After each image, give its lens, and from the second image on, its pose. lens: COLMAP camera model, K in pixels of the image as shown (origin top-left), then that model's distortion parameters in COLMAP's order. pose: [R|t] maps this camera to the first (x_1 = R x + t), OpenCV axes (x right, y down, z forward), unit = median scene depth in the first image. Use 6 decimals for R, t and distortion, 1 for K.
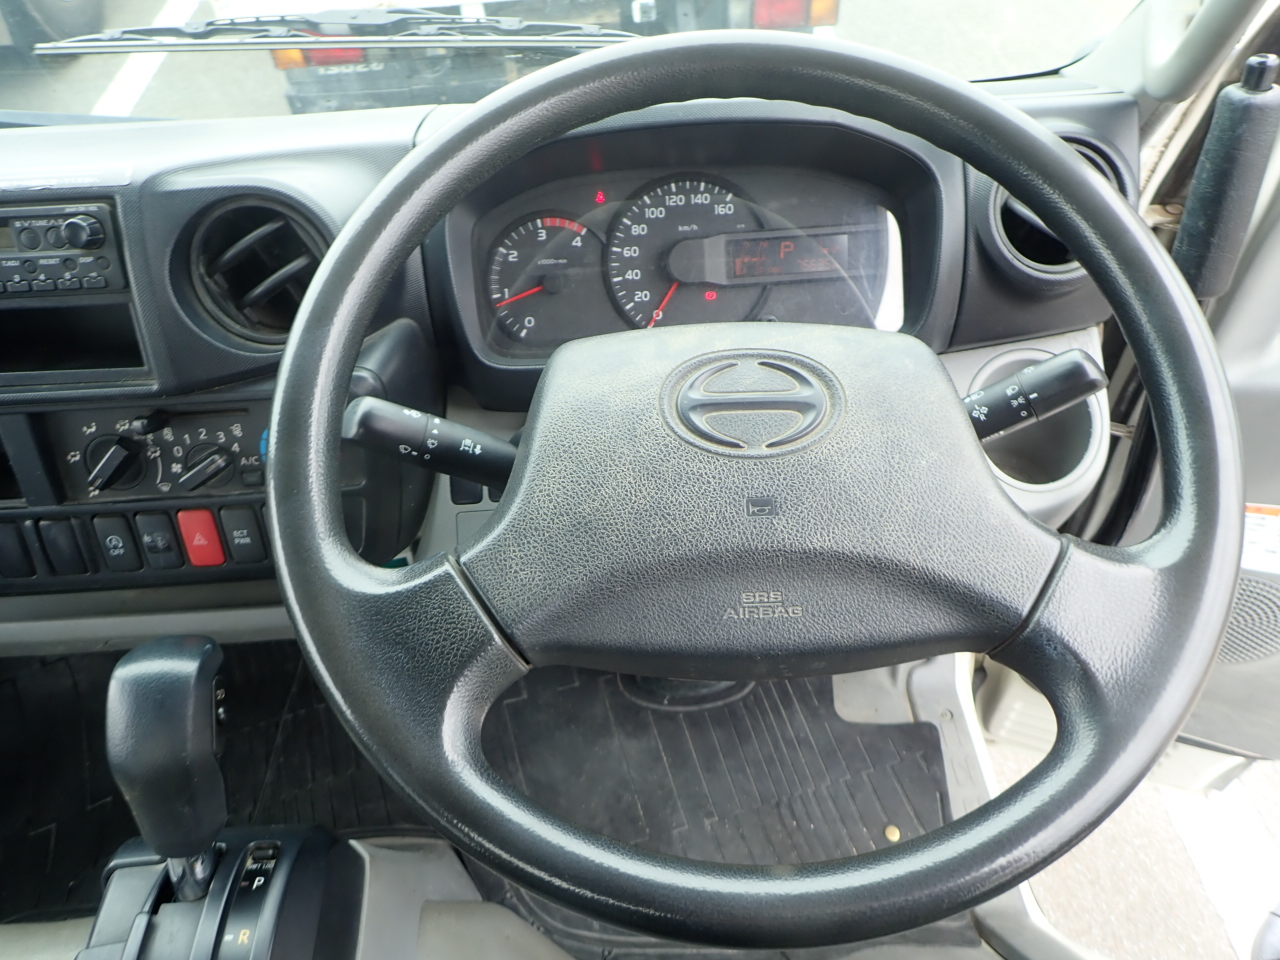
lens RADIAL K [[949.5, 0, 635.2], [0, 949.5, 490.2], [0, 0, 1]] dist [-0.004594, -0.013194]
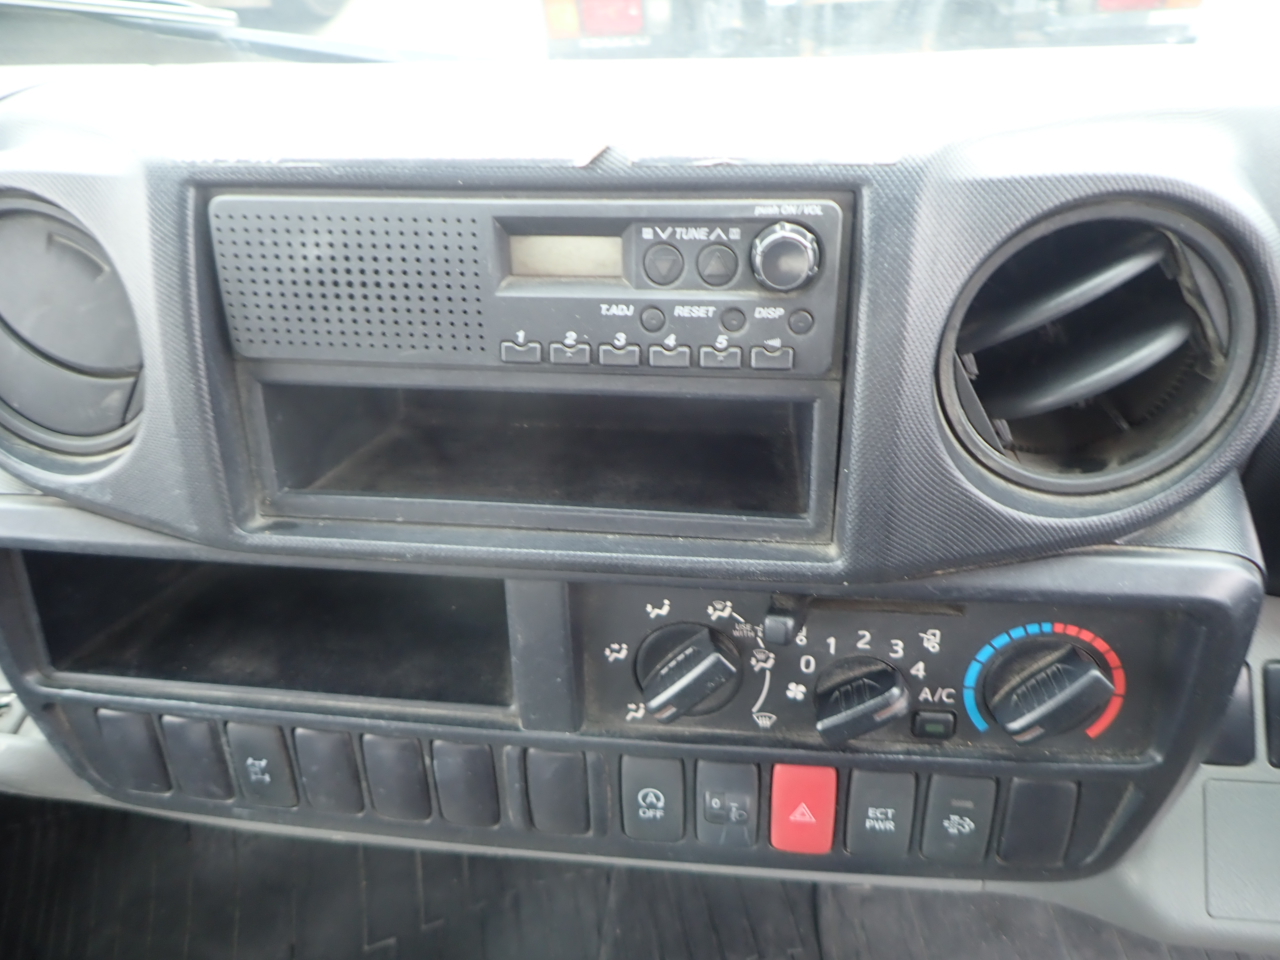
lens RADIAL K [[949.5, 0, 645.7], [0, 949.5, 471.1], [0, 0, 1]] dist [-0.004594, -0.013194]
pose [[0.984830, 0.088840, -0.149056, -0.504378], [-0.092390, 0.995577, -0.017051, -0.132570], [0.146881, 0.030564, 0.988682, 0.454786]]
